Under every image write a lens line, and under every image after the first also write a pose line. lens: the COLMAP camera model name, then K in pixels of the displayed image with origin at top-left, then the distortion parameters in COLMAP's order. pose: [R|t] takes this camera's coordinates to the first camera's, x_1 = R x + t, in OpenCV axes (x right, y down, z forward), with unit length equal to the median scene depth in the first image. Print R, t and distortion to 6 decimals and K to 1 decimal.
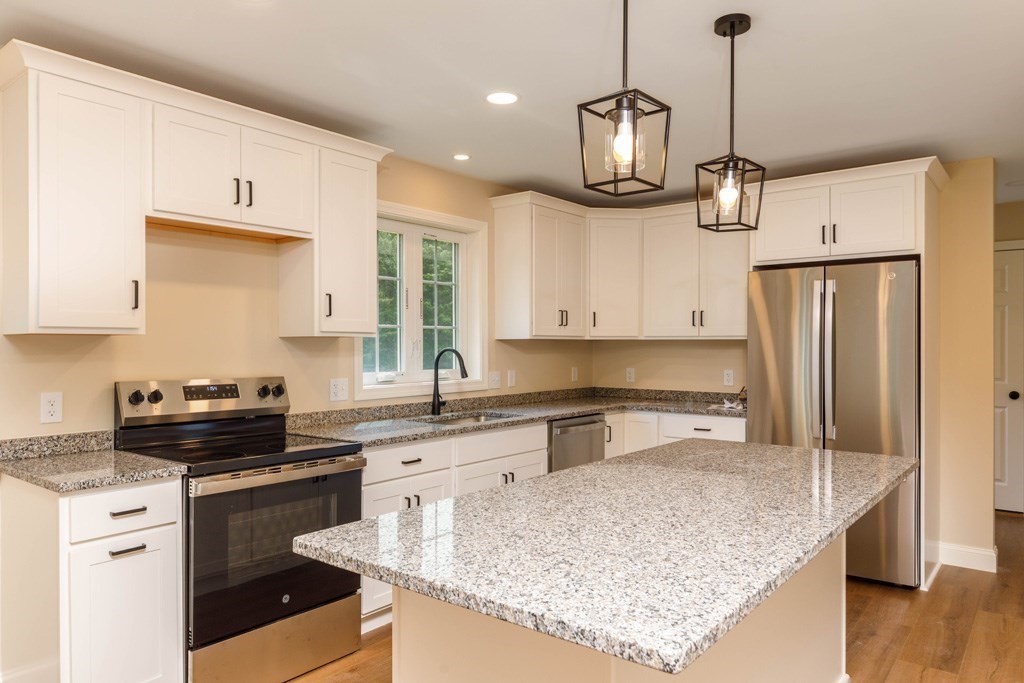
lens RADIAL K [[690.0, 0, 512.0], [0, 690.0, 343.9], [0, 0, 1]] dist [0.002723, 0.000480]
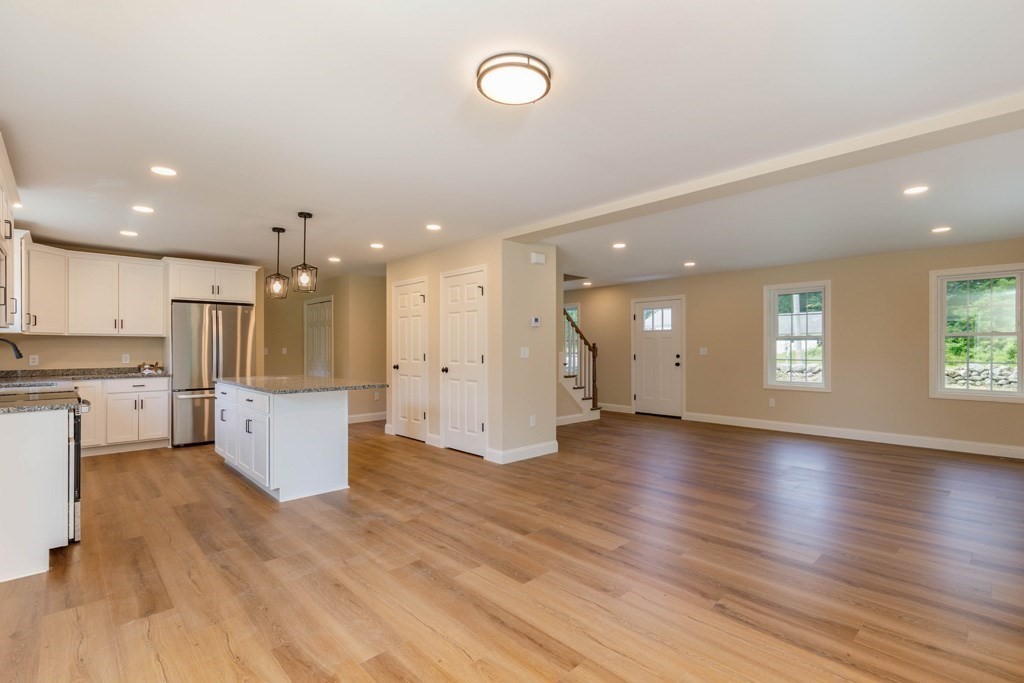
lens RADIAL K [[472.6, 0, 513.9], [0, 472.6, 344.0], [0, 0, 1]] dist [-0.004155, -0.000073]
pose [[0.141300, 0.008198, 0.989933, -0.748266], [0.000589, 0.999965, -0.008365, 0.023772], [-0.989967, 0.001765, 0.141290, -0.134288]]
